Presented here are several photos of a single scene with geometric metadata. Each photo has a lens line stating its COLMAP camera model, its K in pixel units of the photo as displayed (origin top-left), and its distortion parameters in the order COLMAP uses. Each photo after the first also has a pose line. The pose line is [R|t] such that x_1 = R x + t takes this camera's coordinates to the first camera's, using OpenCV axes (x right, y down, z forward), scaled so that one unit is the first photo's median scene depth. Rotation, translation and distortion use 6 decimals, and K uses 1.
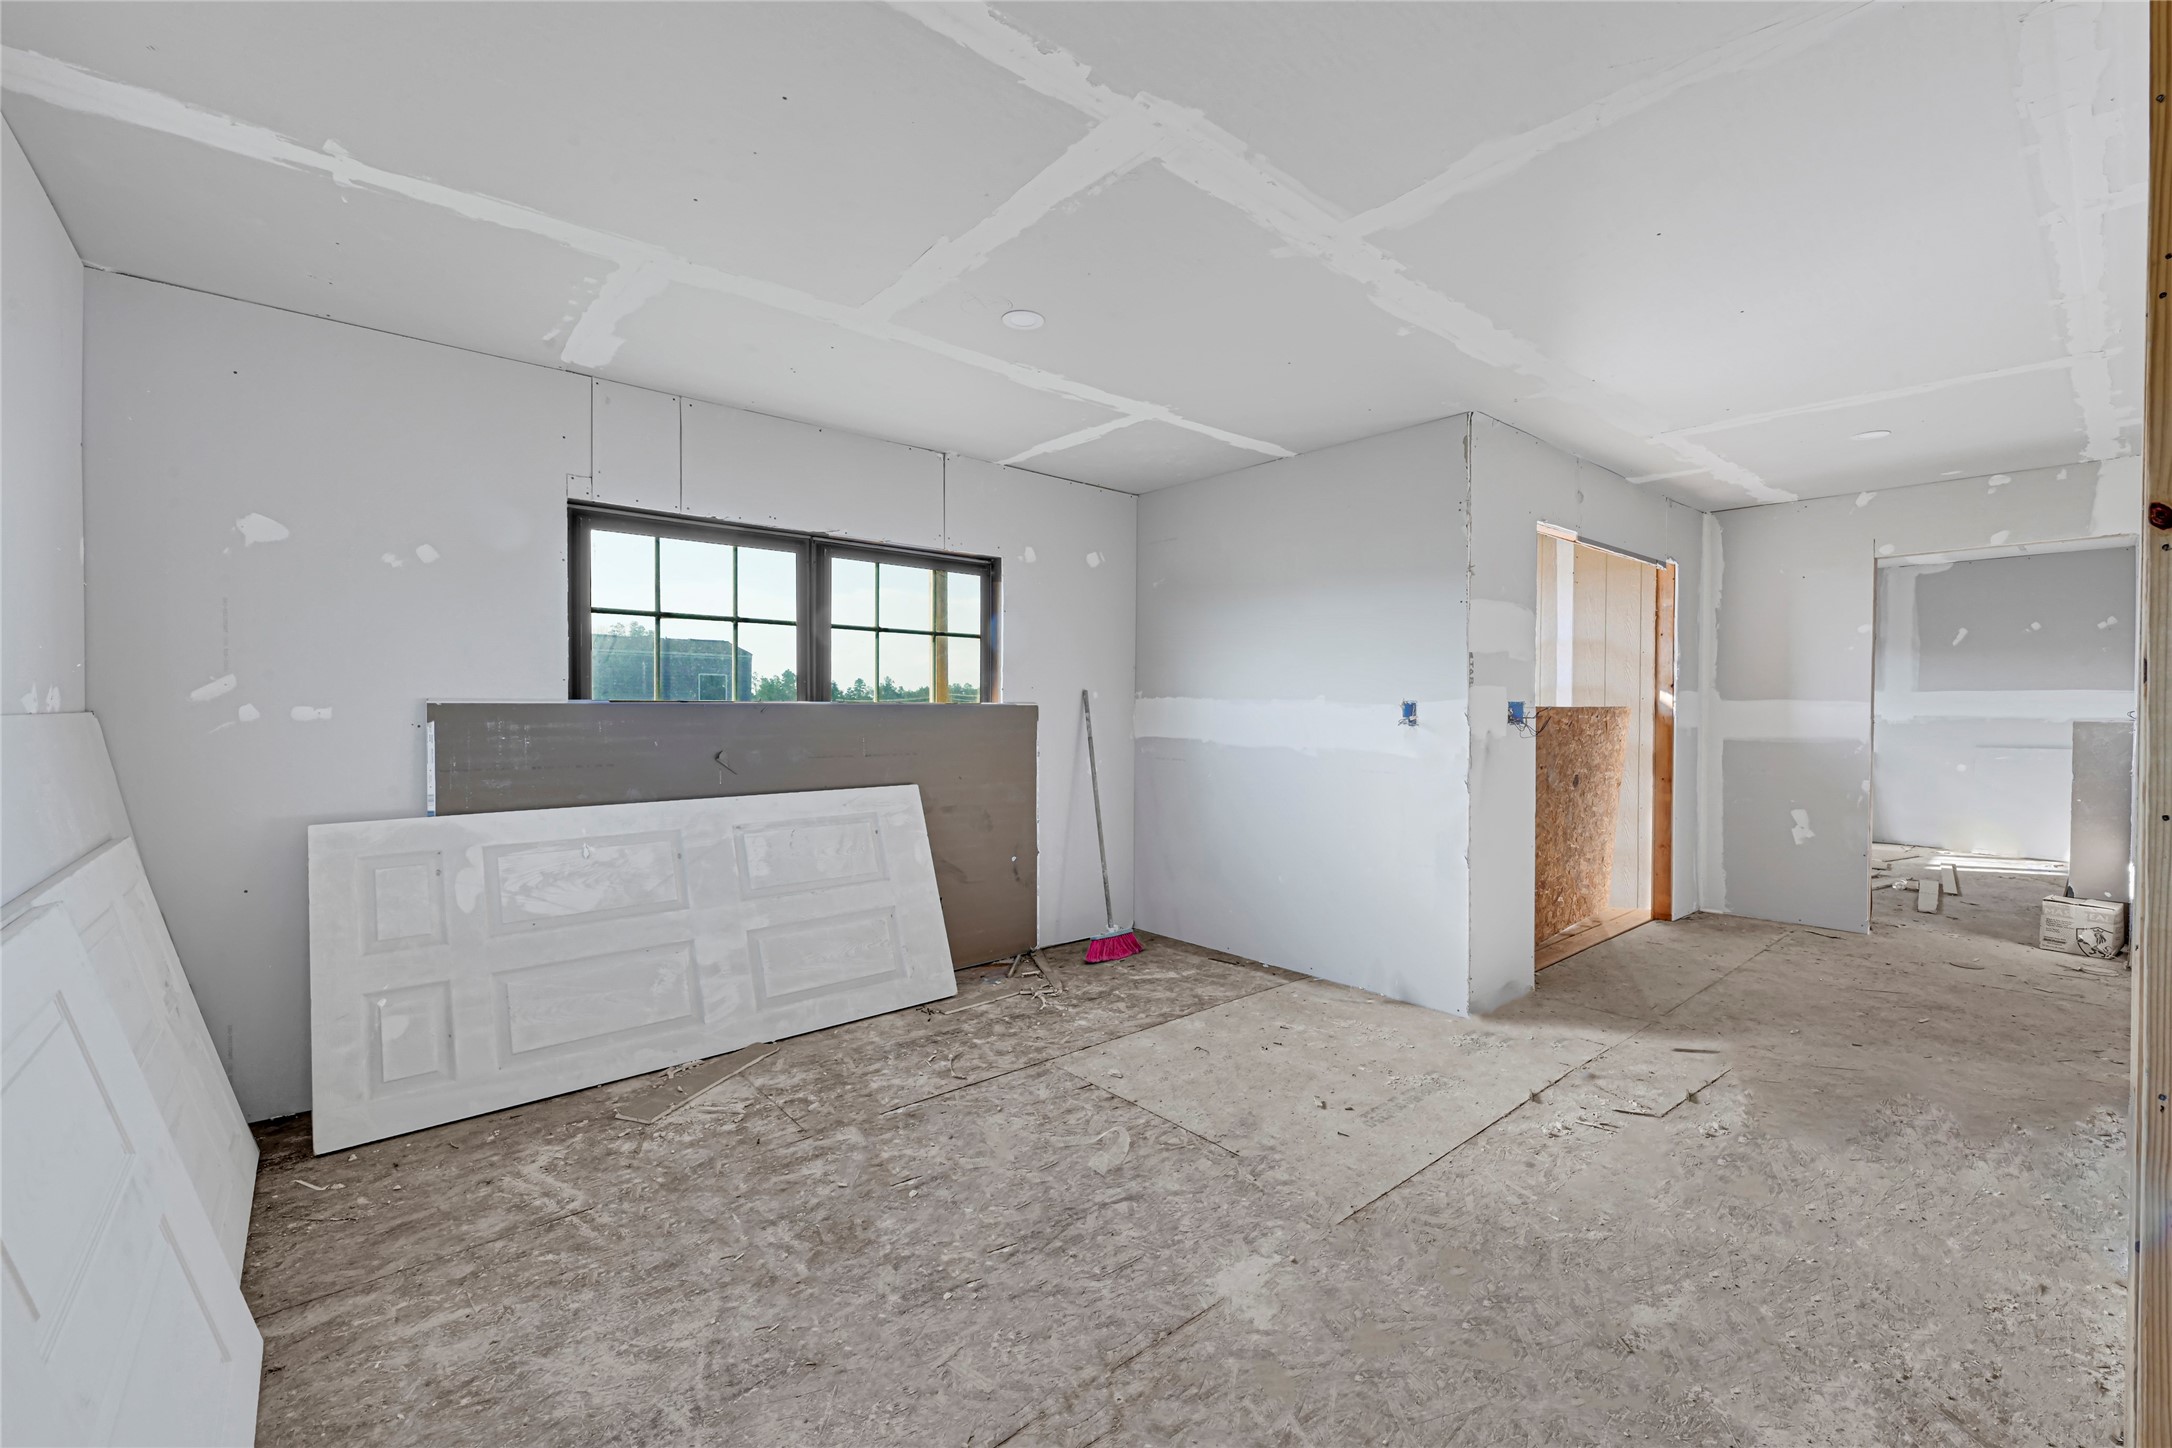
lens RADIAL K [[900.5, 0, 1080.7], [0, 900.5, 720.5], [0, 0, 1]] dist [-0.002546, -0.000057]
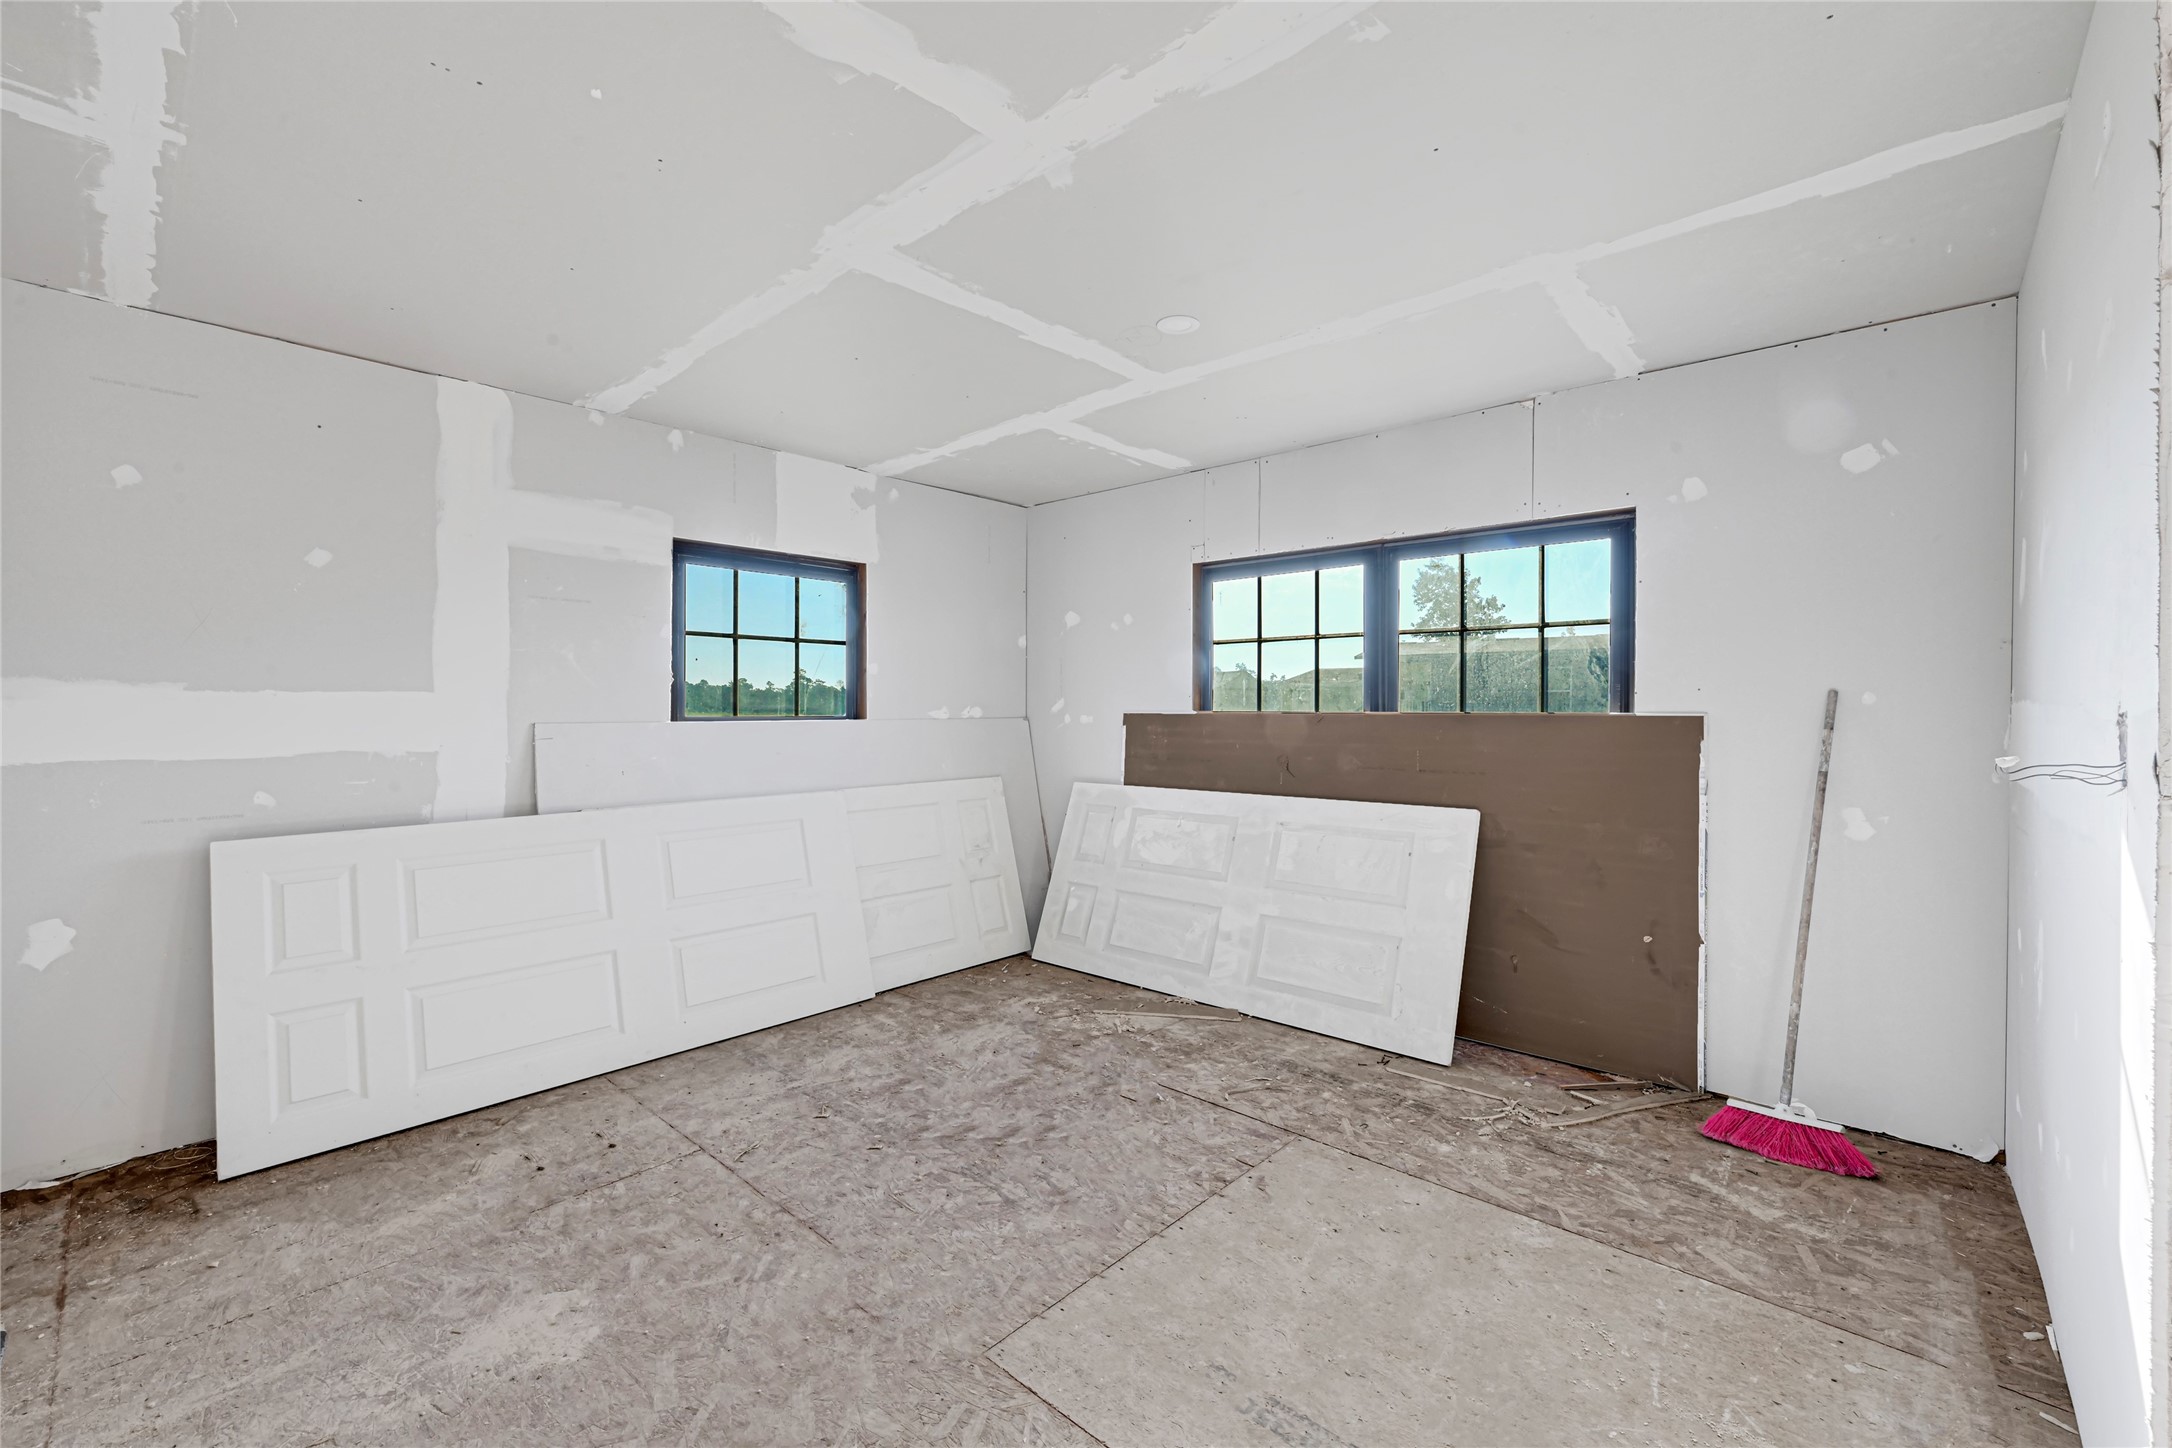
lens RADIAL K [[900.5, 0, 1097.4], [0, 900.5, 707.3], [0, 0, 1]] dist [-0.002546, -0.000057]
pose [[0.125471, -0.003994, -0.992089, 0.695075], [-0.015277, 0.999866, -0.005958, -0.016208], [0.991980, 0.015904, 0.125393, 0.618254]]
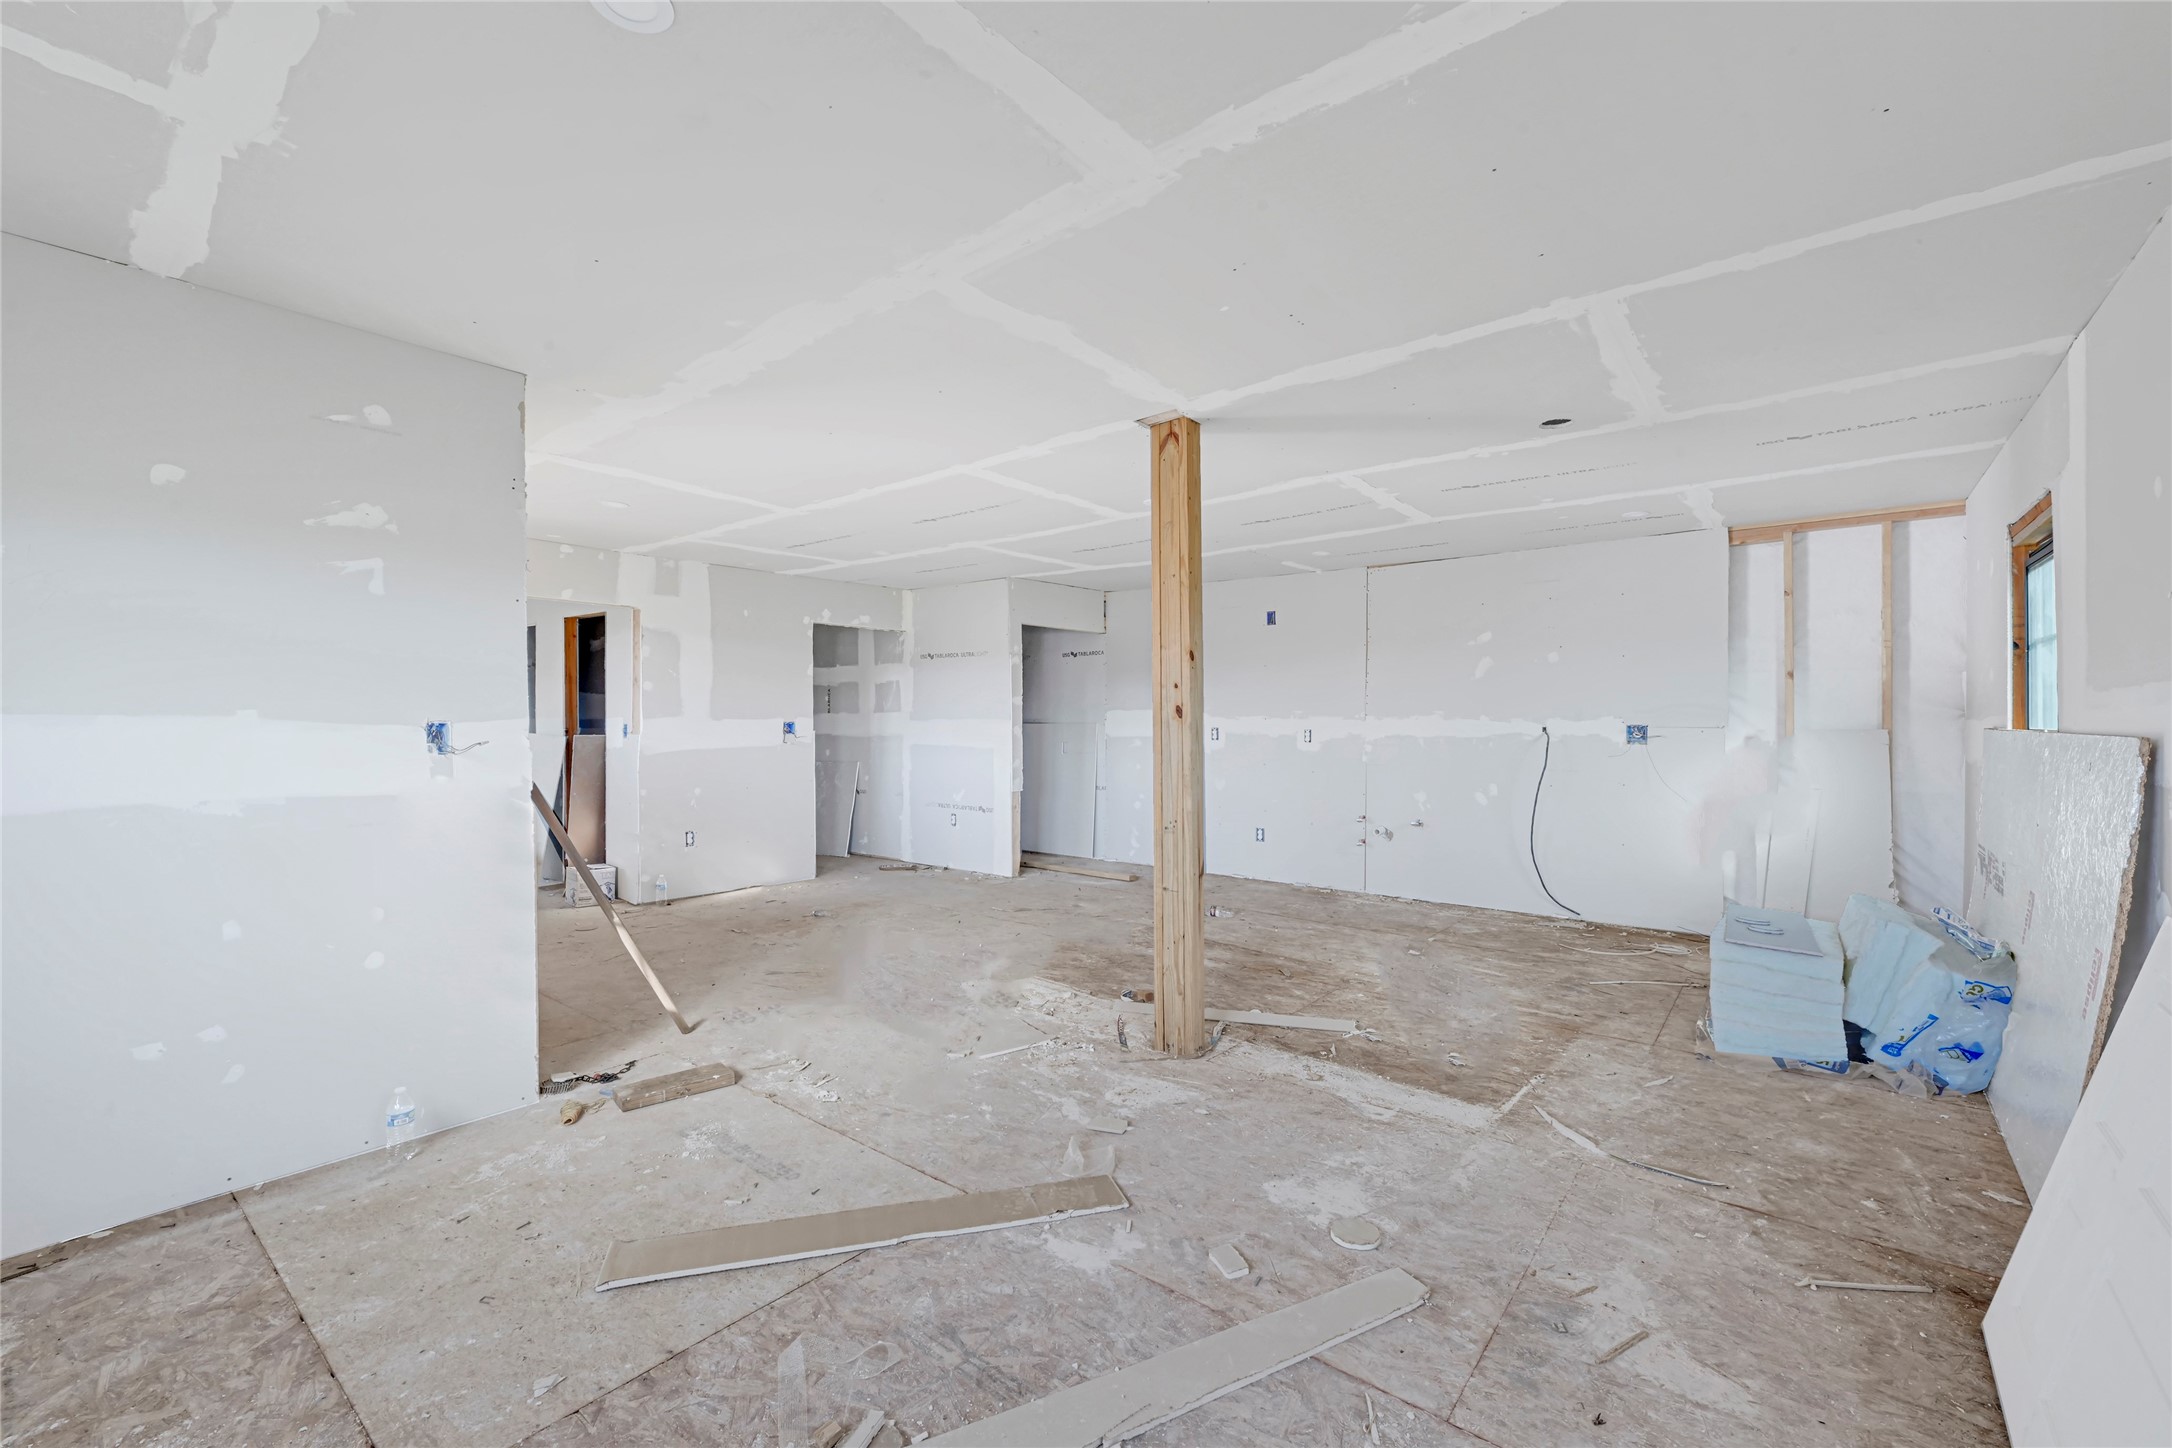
lens RADIAL K [[900.5, 0, 1095.7], [0, 900.5, 726.7], [0, 0, 1]] dist [-0.002546, -0.000057]
pose [[-0.188477, -0.005363, 0.982063, -0.491466], [0.017027, 0.999817, 0.008728, -0.014931], [-0.981930, 0.018367, -0.188351, 0.651107]]
